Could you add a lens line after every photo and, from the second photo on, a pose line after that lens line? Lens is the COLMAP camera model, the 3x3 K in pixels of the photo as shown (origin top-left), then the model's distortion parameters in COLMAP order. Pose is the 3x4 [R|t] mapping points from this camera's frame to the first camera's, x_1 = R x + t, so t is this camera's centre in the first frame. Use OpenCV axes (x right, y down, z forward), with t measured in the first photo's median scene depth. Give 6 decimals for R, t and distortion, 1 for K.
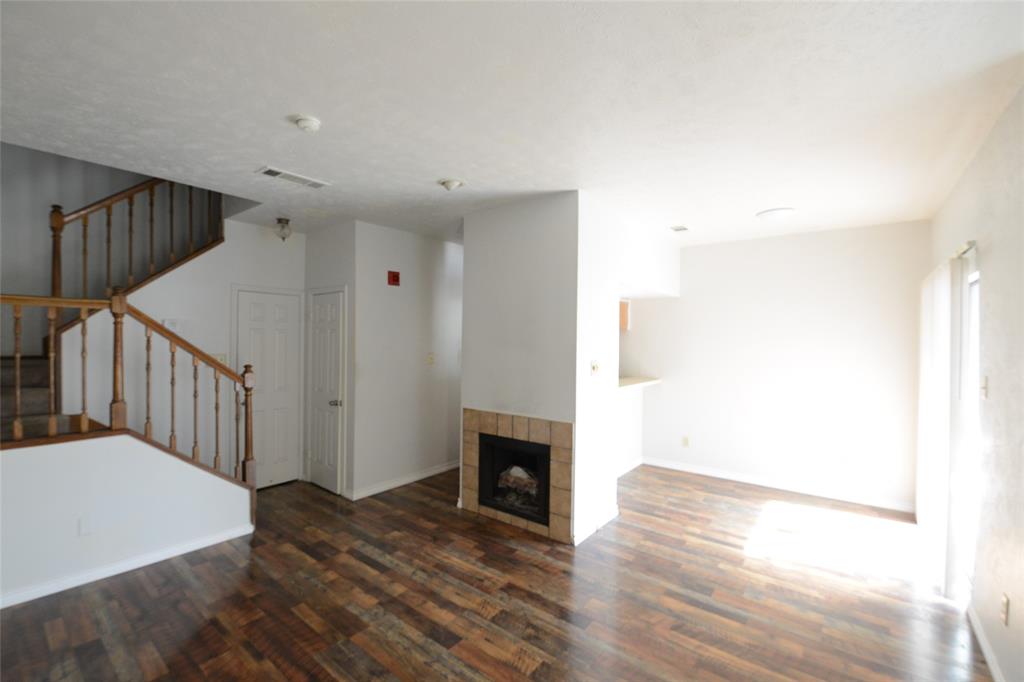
lens RADIAL K [[448.4, 0, 519.2], [0, 448.4, 341.7], [0, 0, 1]] dist [-0.013337, -0.002719]
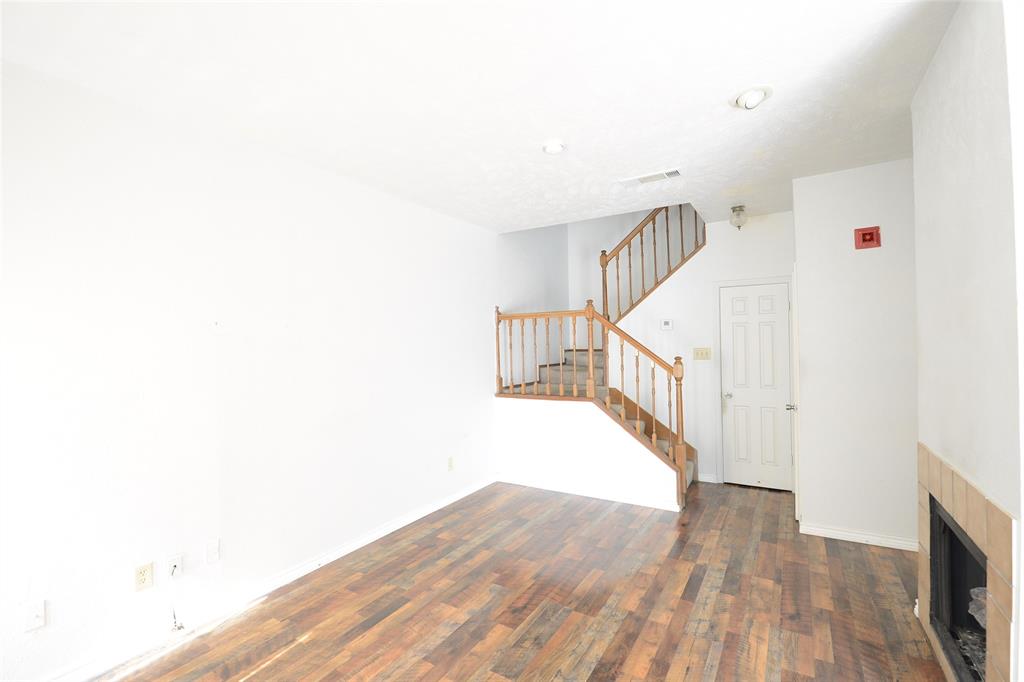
lens RADIAL K [[448.4, 0, 514.3], [0, 448.4, 342.6], [0, 0, 1]] dist [-0.013337, -0.002719]
pose [[0.085058, -0.014356, -0.996273, 0.491709], [0.015376, 0.999796, -0.013094, 0.028003], [0.996257, -0.014205, 0.085261, 0.566040]]
